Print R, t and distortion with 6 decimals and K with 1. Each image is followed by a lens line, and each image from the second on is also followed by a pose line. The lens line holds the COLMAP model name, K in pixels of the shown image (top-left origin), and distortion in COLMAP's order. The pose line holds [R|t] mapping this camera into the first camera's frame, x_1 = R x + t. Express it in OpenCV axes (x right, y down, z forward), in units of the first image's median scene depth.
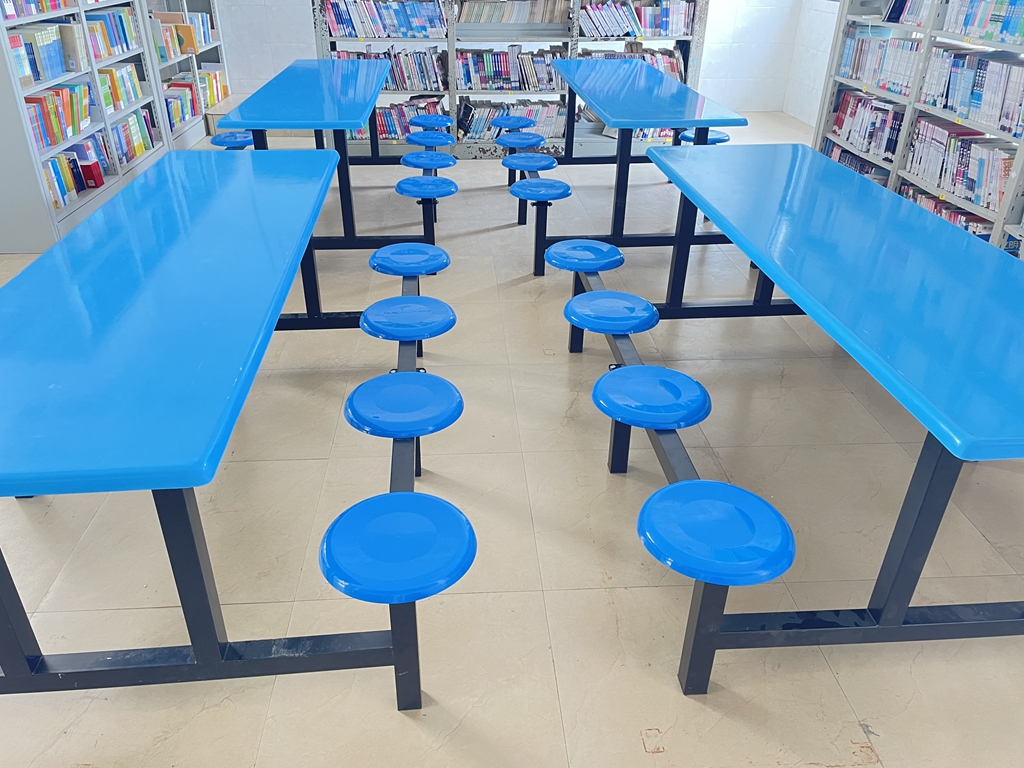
lens RADIAL K [[773.3, 0, 513.8], [0, 773.3, 378.1], [0, 0, 1]] dist [0.097411, -0.117345]
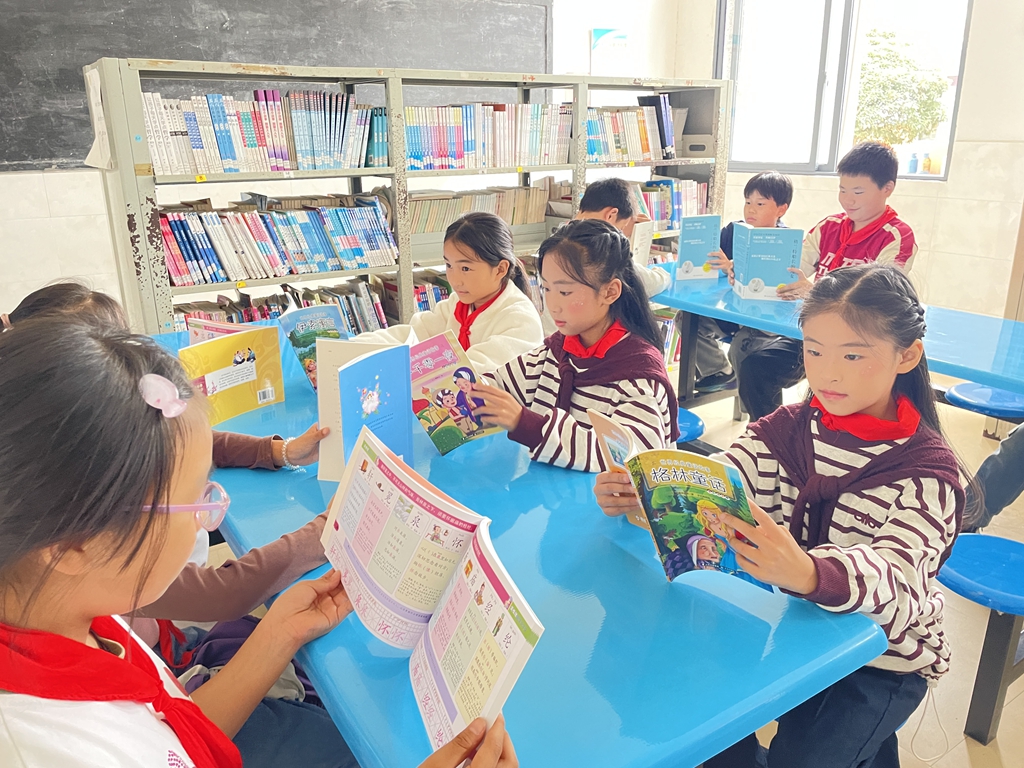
lens RADIAL K [[773.3, 0, 513.8], [0, 773.3, 378.1], [0, 0, 1]] dist [0.097411, -0.117345]
pose [[0.871963, -0.167523, 0.460019, -0.279231], [0.252810, 0.958734, -0.130064, -0.264513], [-0.419247, 0.229708, 0.878332, 0.503423]]
